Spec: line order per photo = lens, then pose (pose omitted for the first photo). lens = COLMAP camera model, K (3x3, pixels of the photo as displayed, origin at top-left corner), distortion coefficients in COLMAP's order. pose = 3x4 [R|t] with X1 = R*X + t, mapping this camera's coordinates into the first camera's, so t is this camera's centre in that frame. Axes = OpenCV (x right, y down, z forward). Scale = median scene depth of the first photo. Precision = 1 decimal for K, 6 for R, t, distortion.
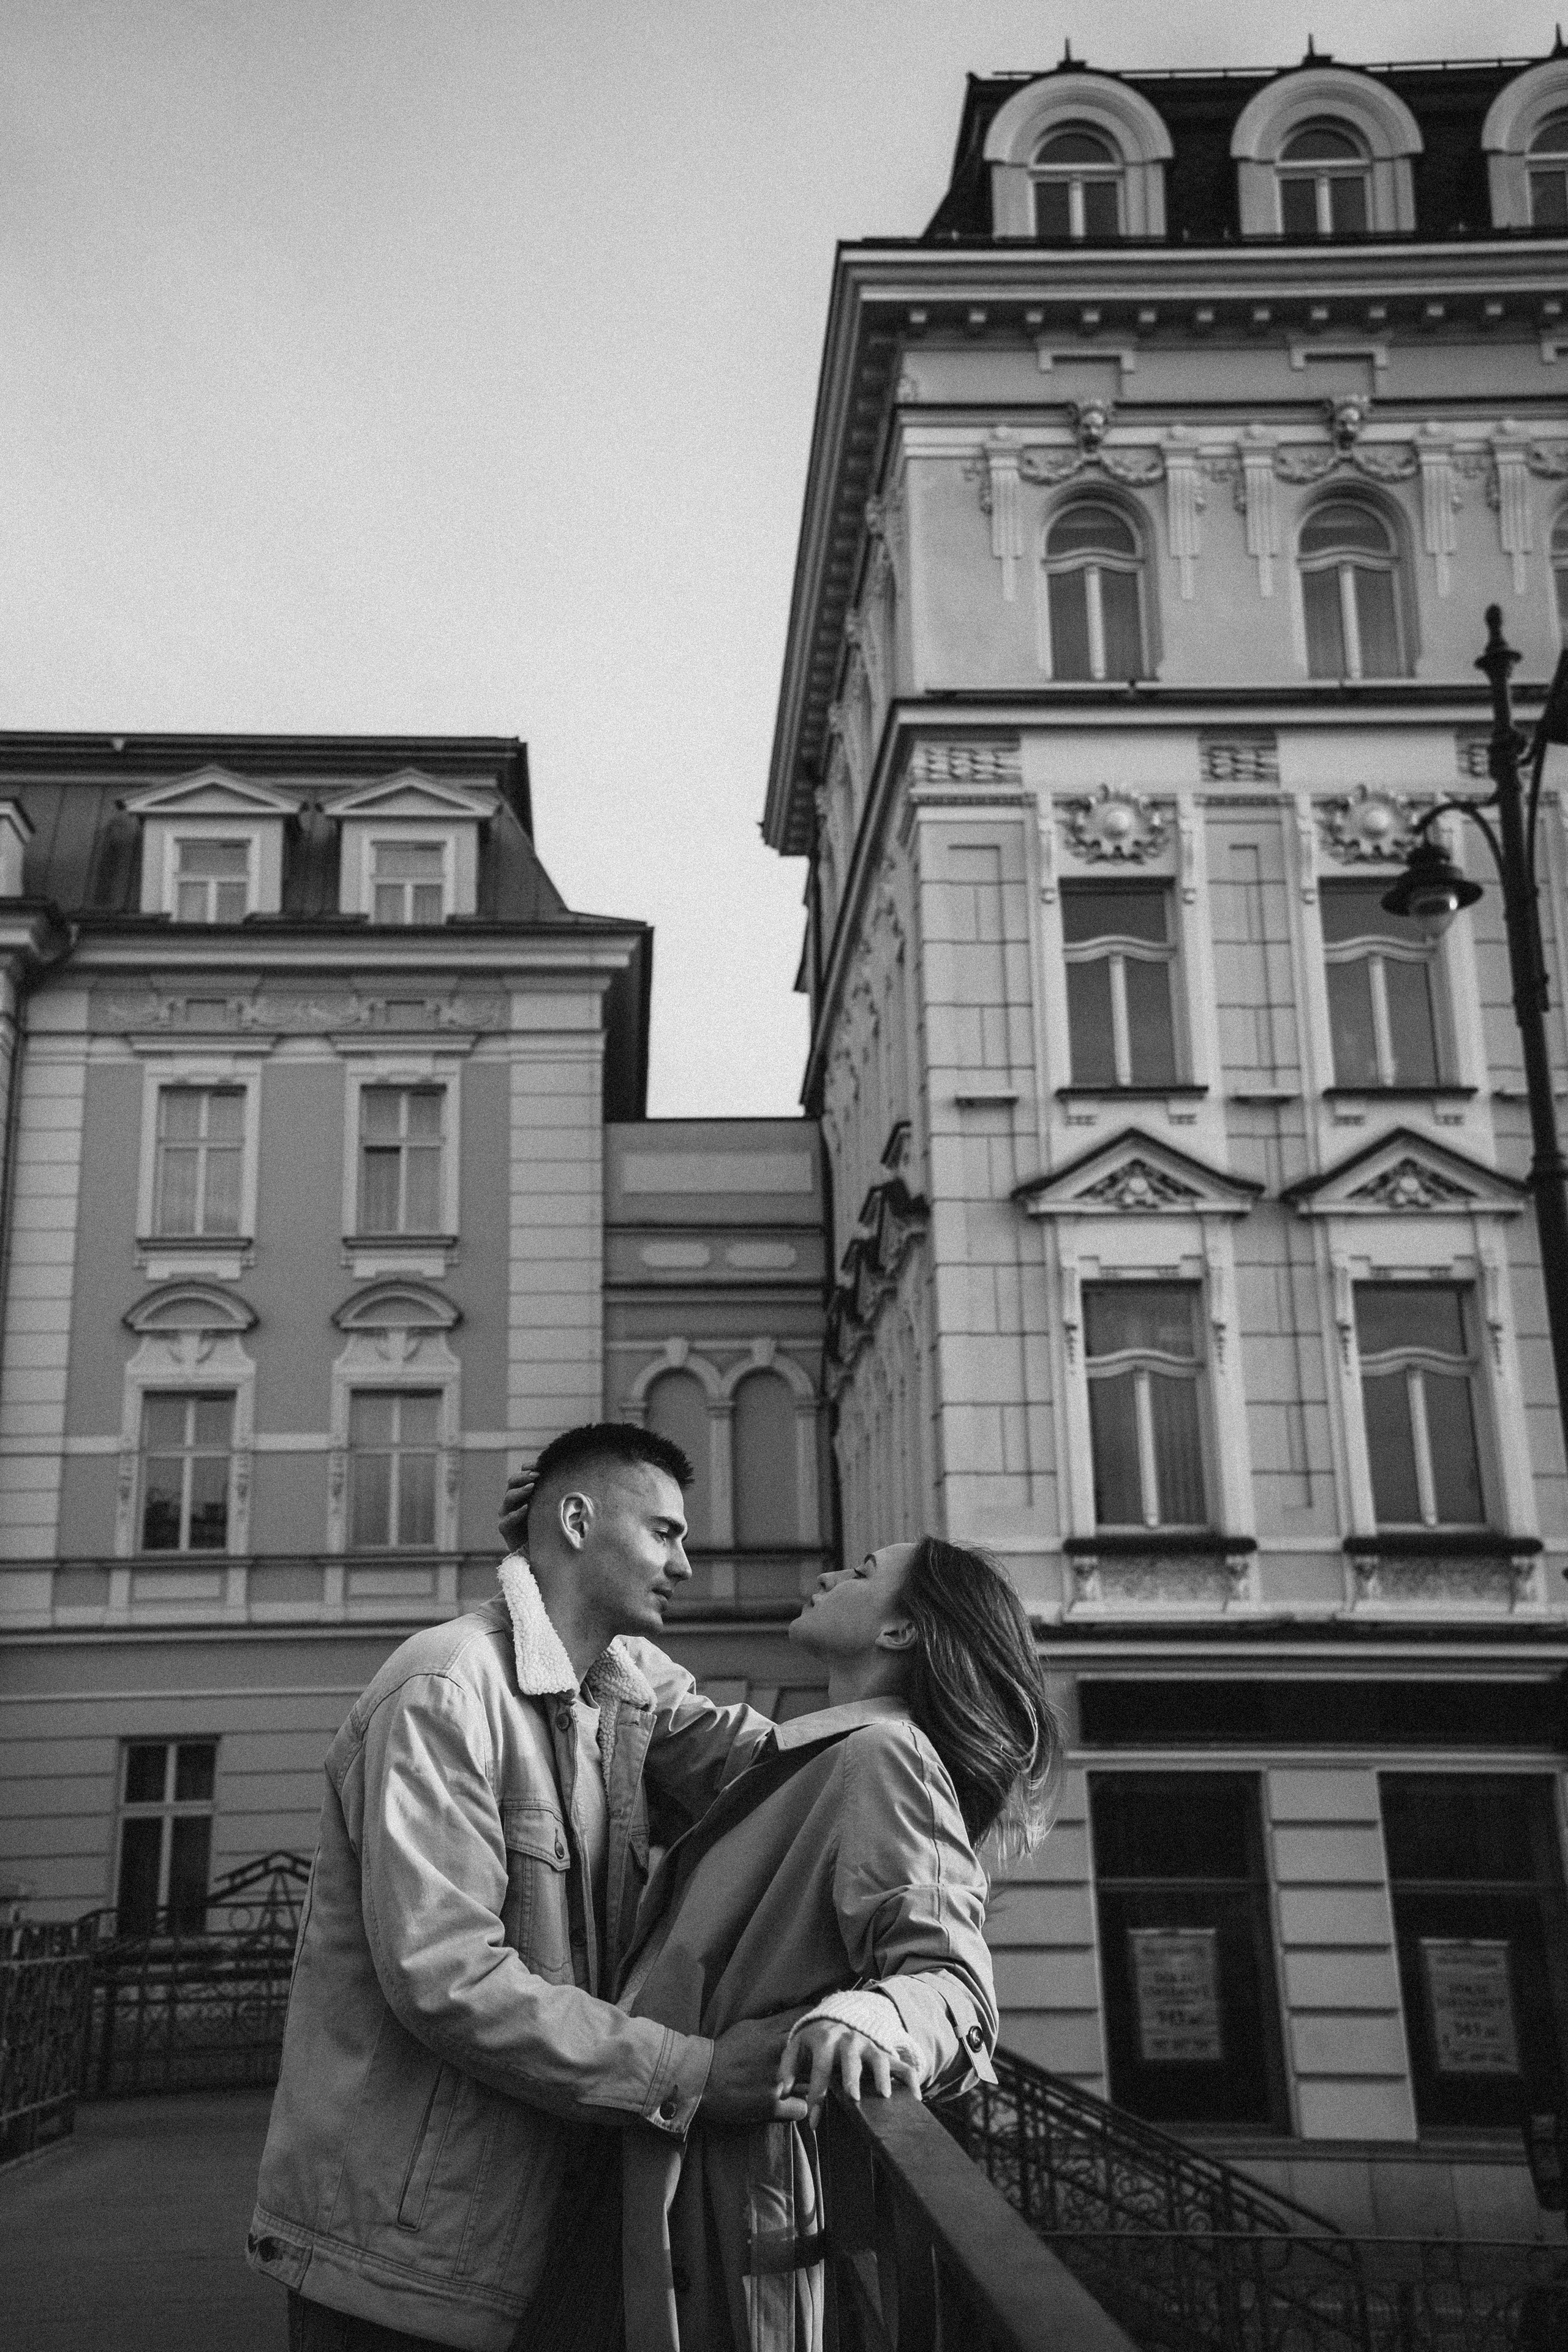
lens RADIAL K [[2377.0, 0, 782.2], [0, 2377.0, 1244.4], [0, 0, 1]] dist [-0.007485, 0.349193]
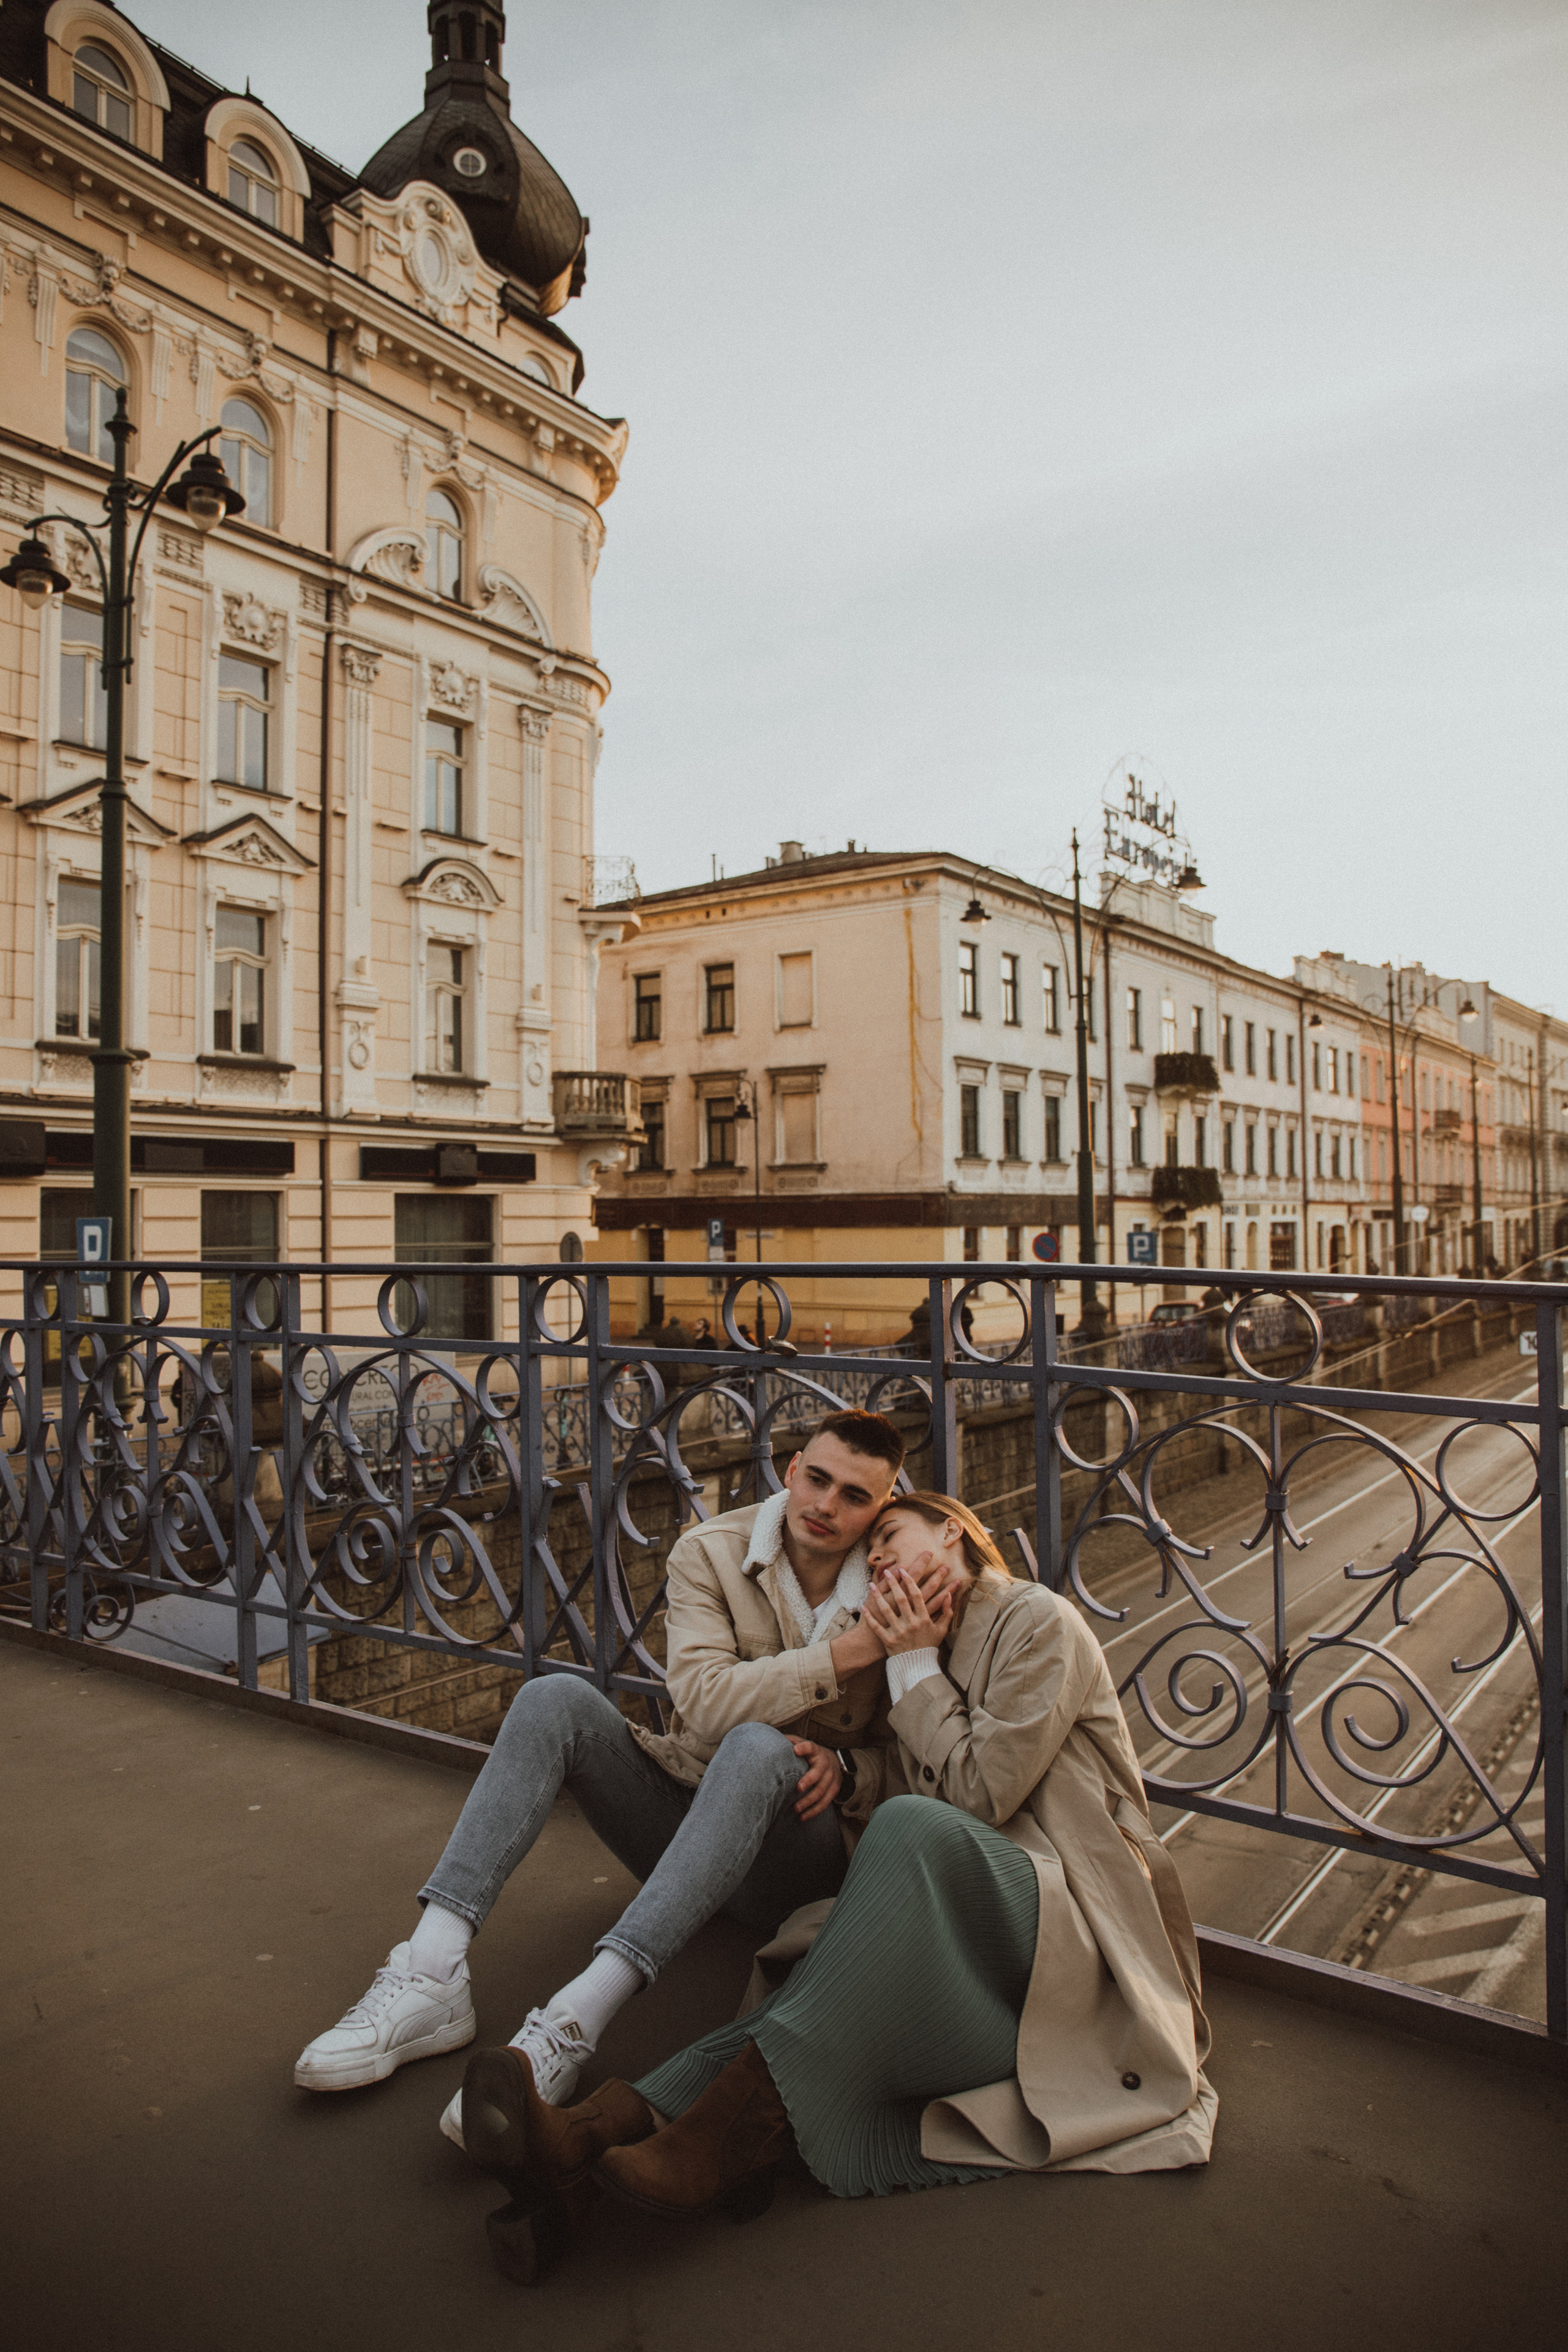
lens RADIAL K [[1632.1, 0, 784.0], [0, 1632.1, 1176.0], [0, 0, 1]] dist [-0.005071, -0.001085]
pose [[0.591930, 0.019964, 0.805742, -0.429332], [-0.186920, 0.975838, 0.113140, -0.000263], [-0.784015, -0.217581, 0.581360, -0.007225]]
